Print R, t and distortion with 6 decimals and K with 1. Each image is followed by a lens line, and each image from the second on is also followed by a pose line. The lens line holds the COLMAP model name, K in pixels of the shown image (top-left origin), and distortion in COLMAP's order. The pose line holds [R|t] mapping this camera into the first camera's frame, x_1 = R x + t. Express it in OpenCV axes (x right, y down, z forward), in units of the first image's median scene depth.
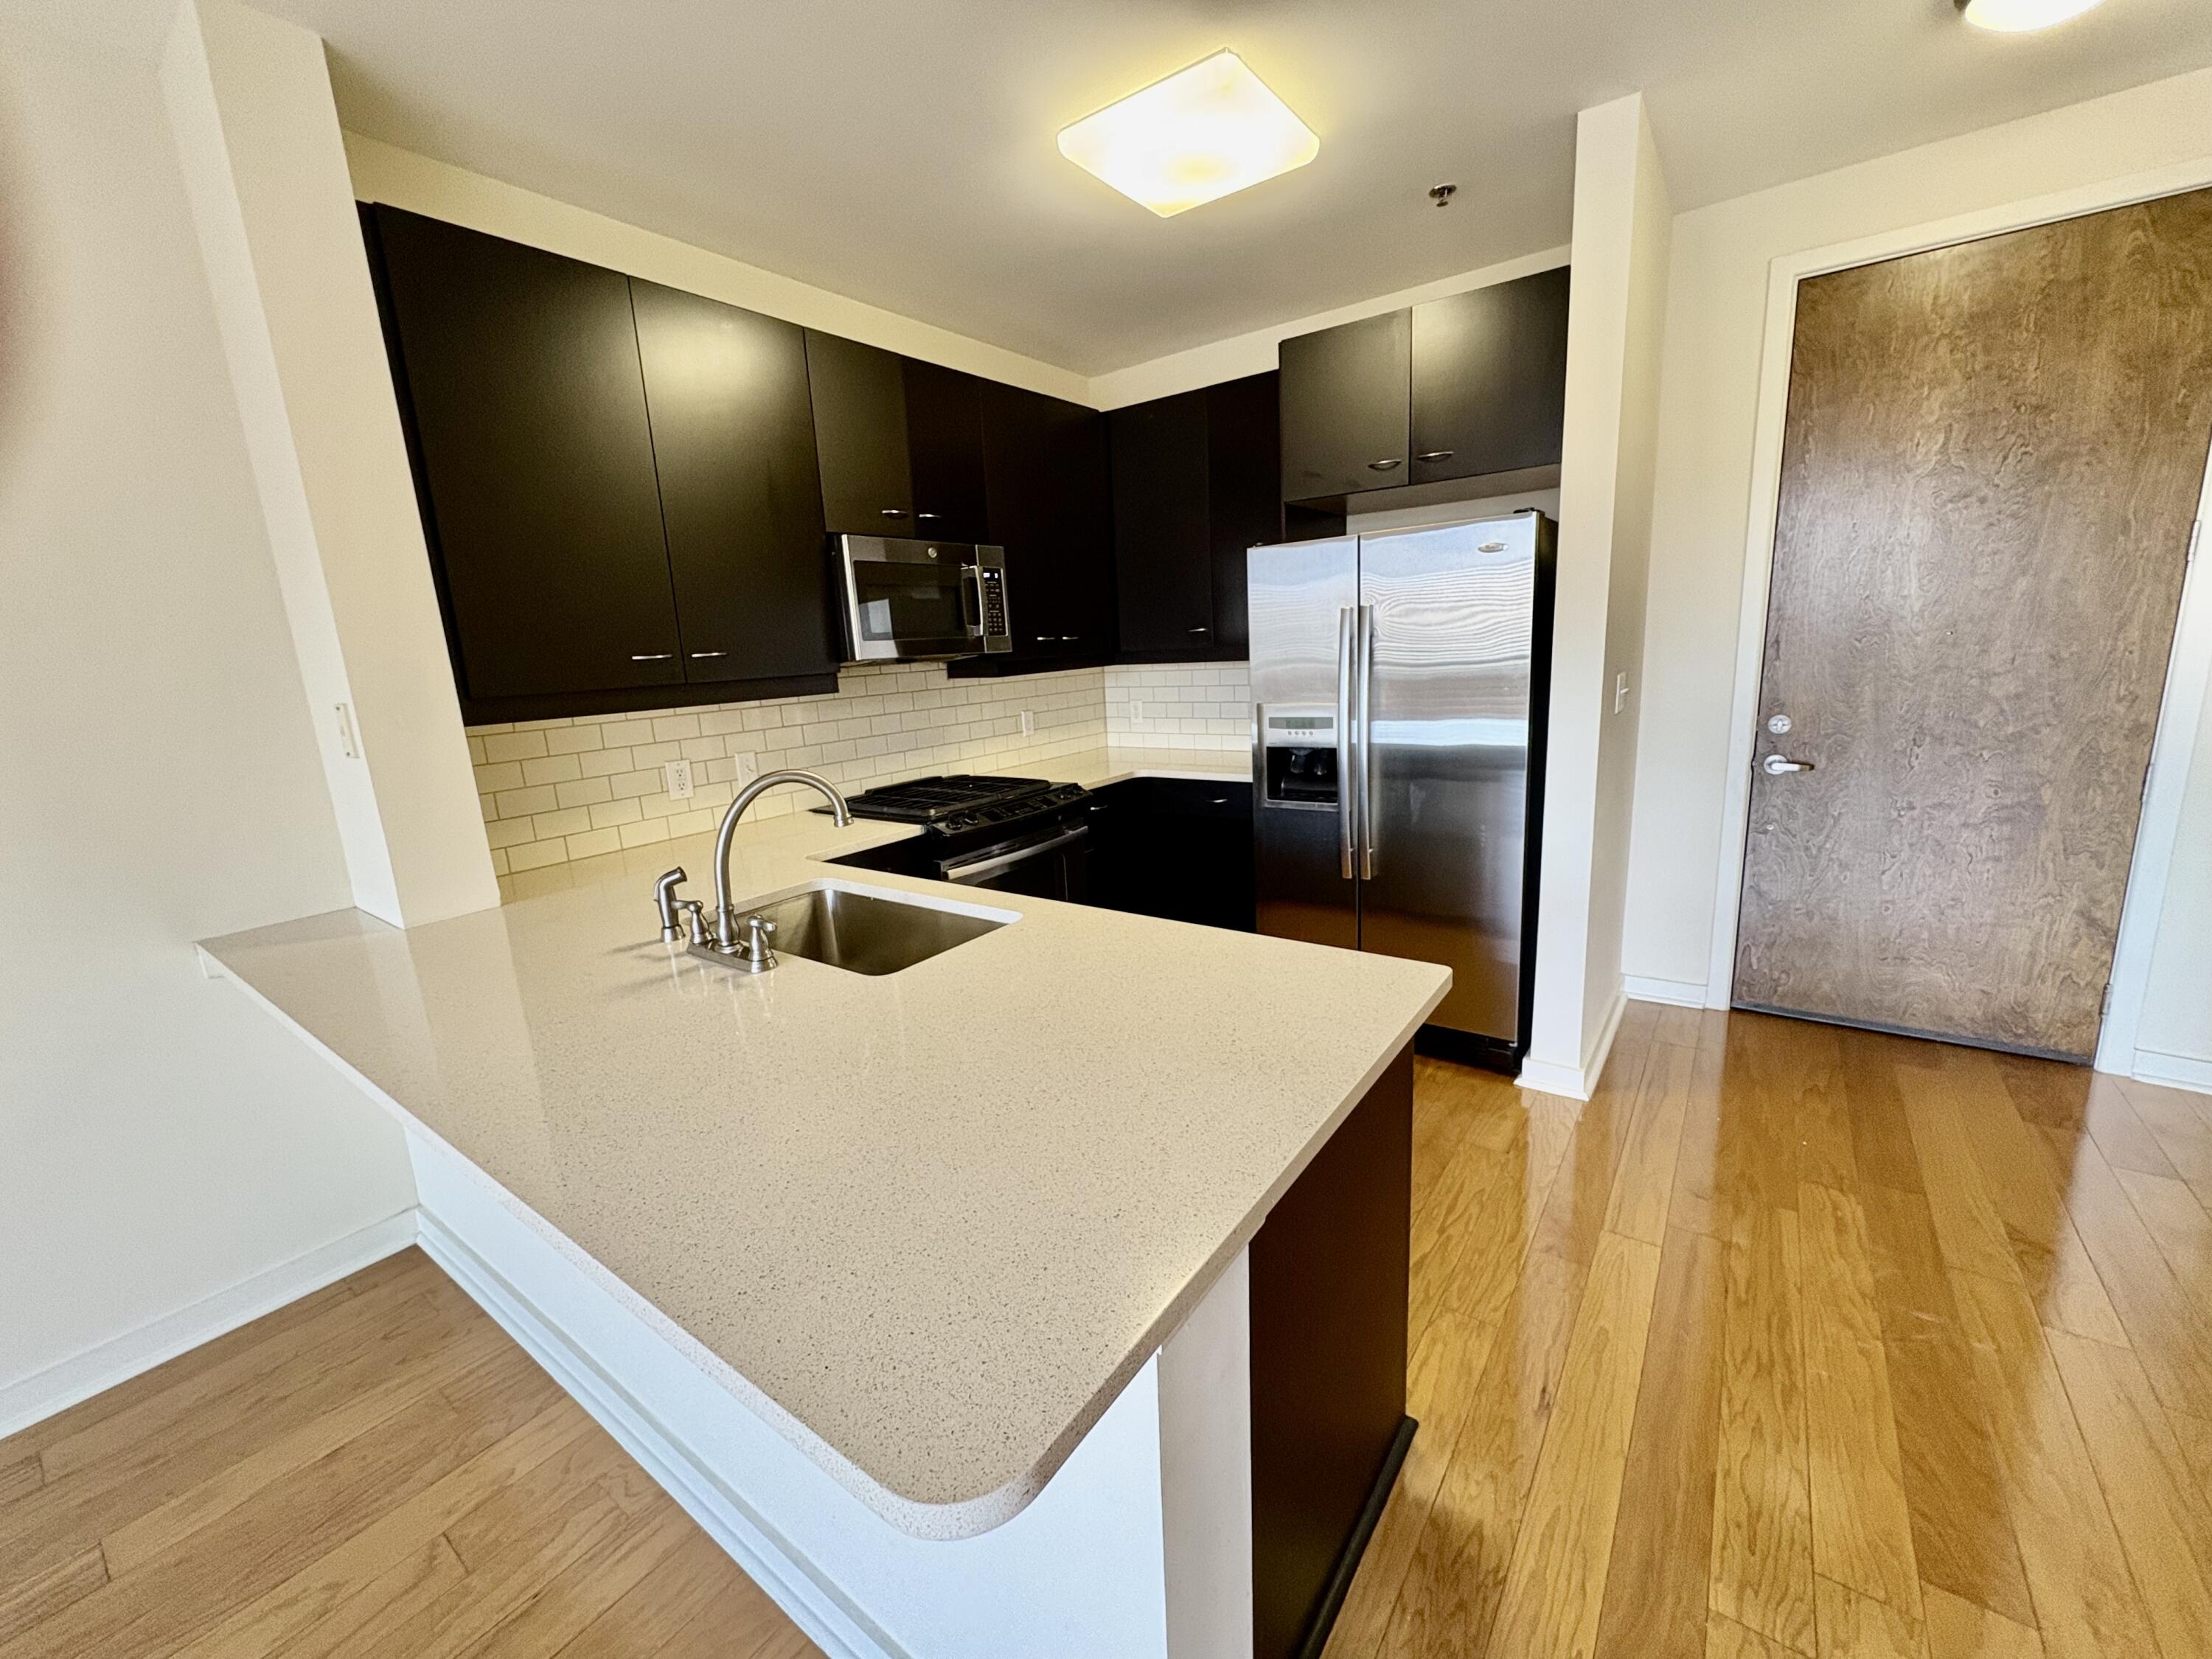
lens RADIAL K [[881.7, 0, 1100.6], [0, 881.7, 826.8], [0, 0, 1]] dist [-0.000900, 0.000401]
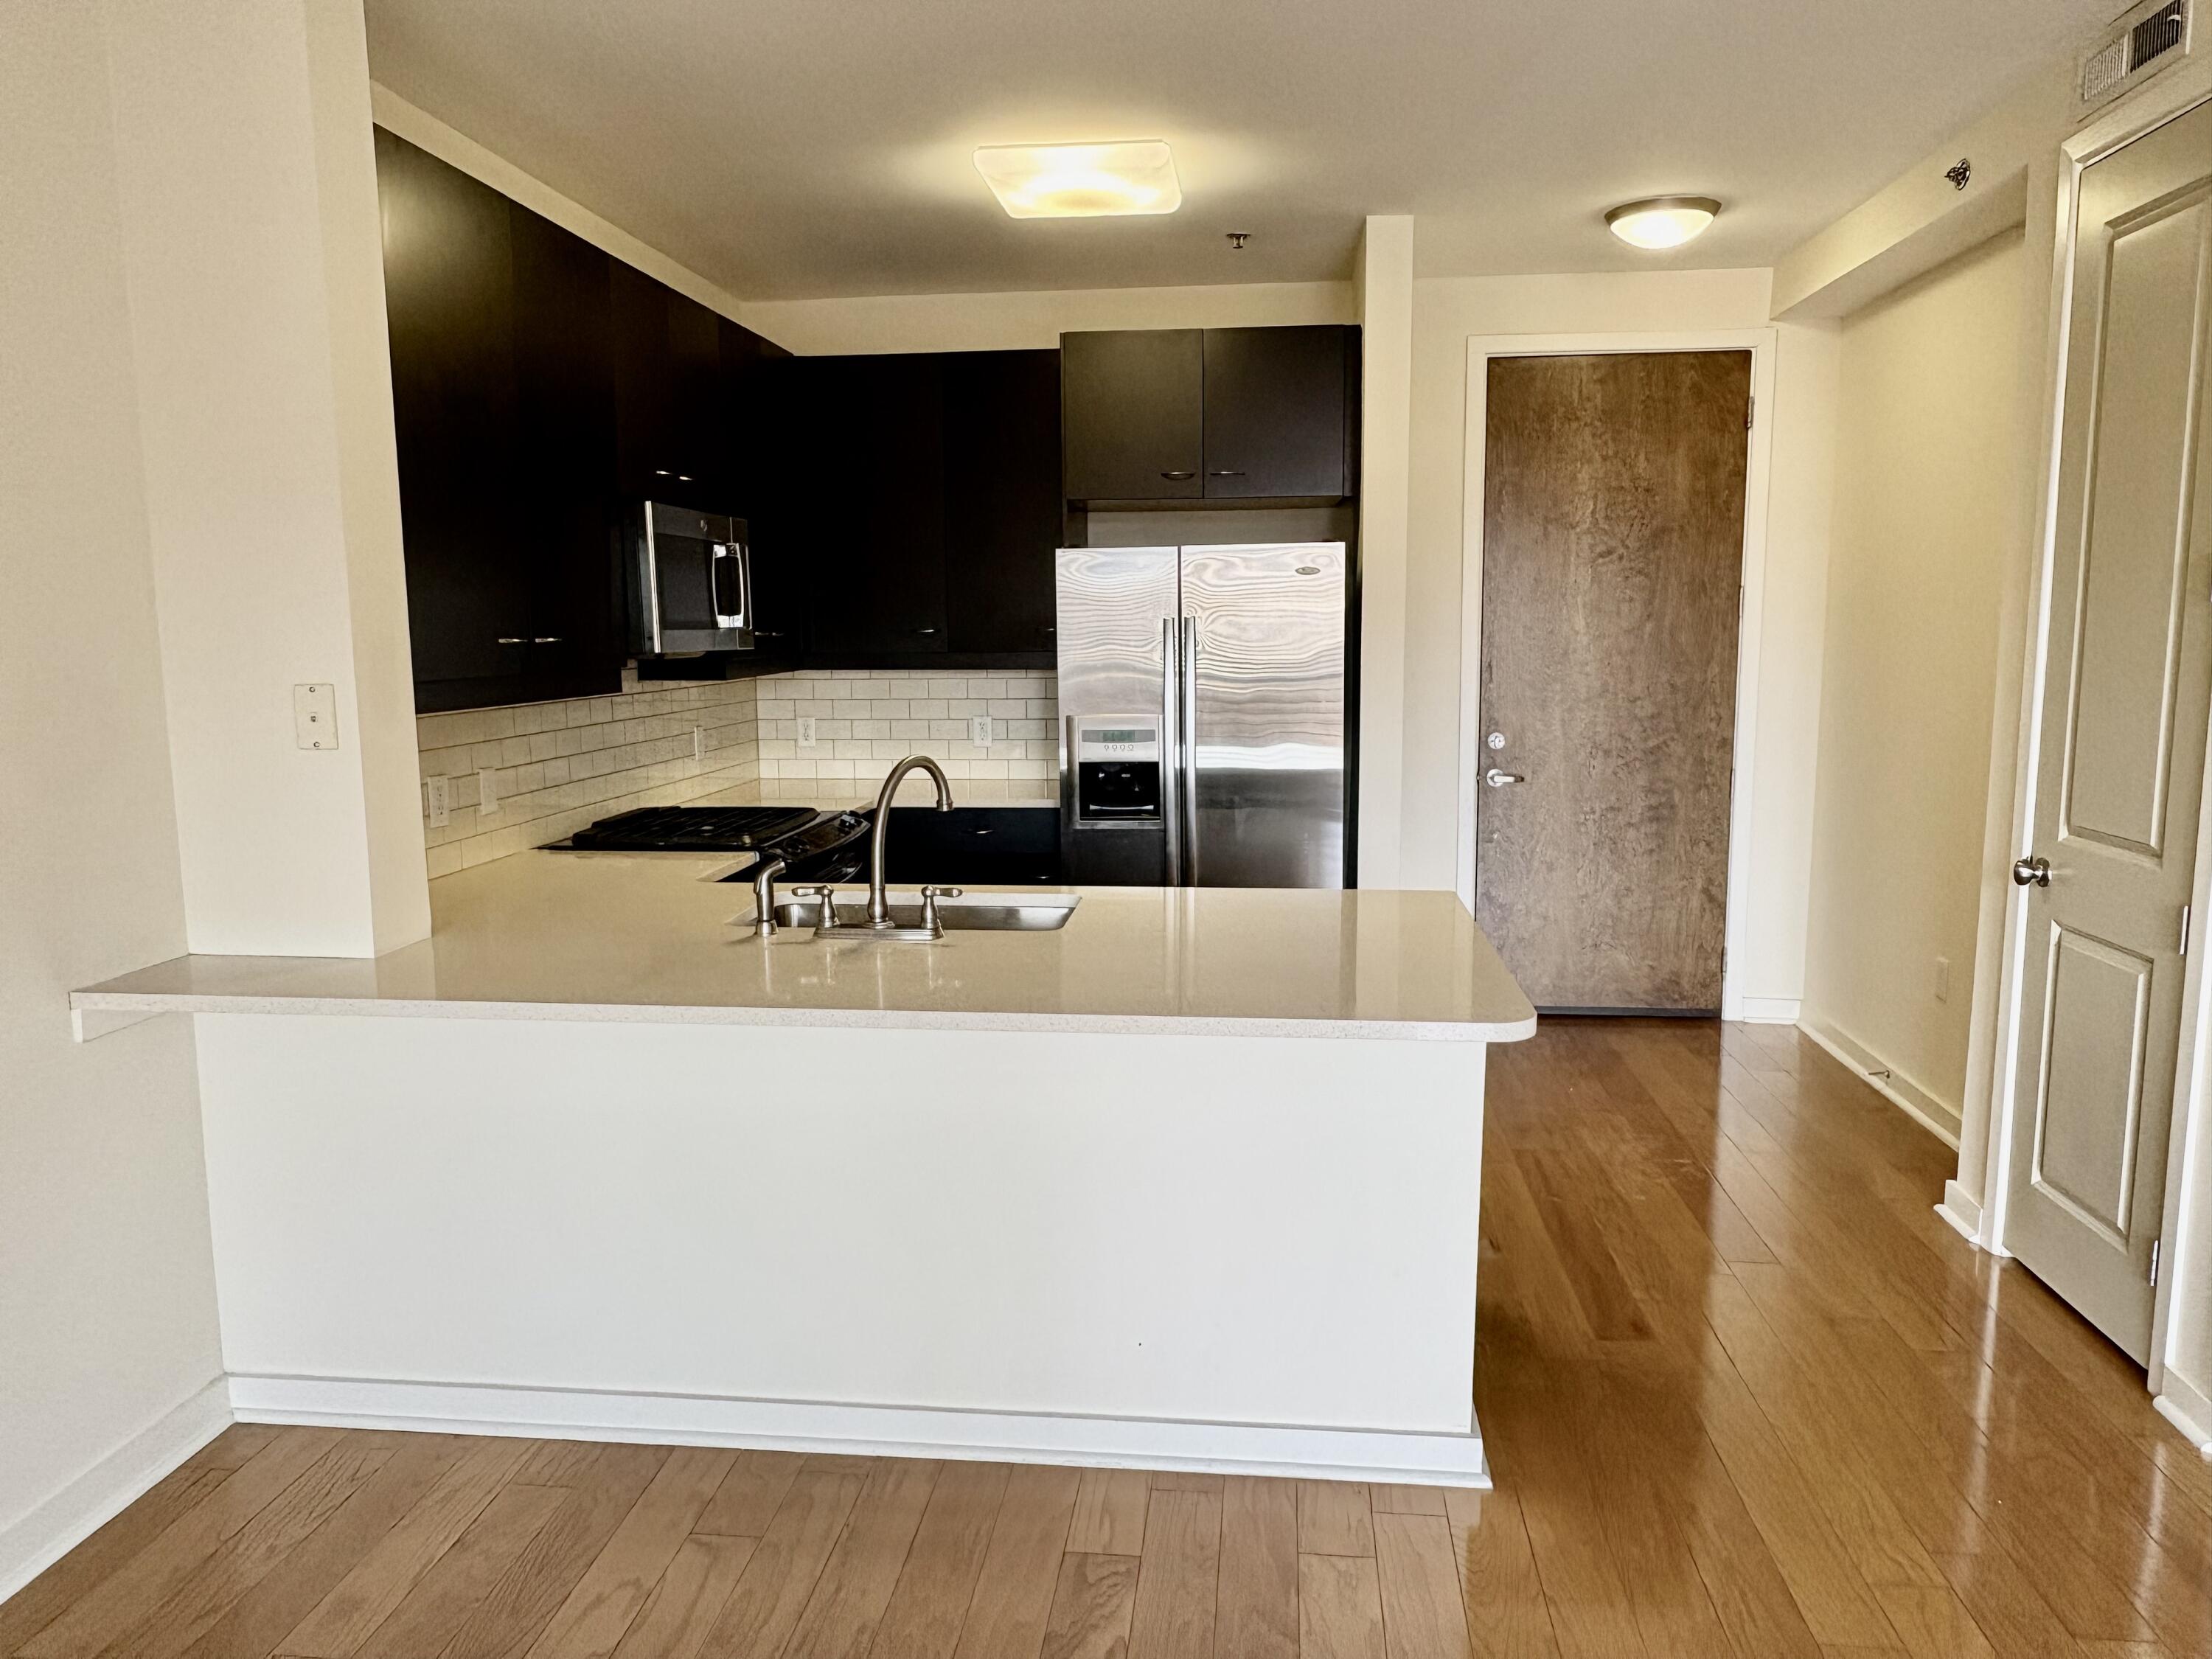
lens RADIAL K [[1501.7, 0, 1110.0], [0, 1501.7, 829.4], [0, 0, 1]] dist [-0.001529, 0.000663]
pose [[0.865367, -0.022498, 0.500633, -0.622150], [0.065430, 0.995513, -0.068360, 0.095327], [-0.496849, 0.091913, 0.862956, -0.387169]]
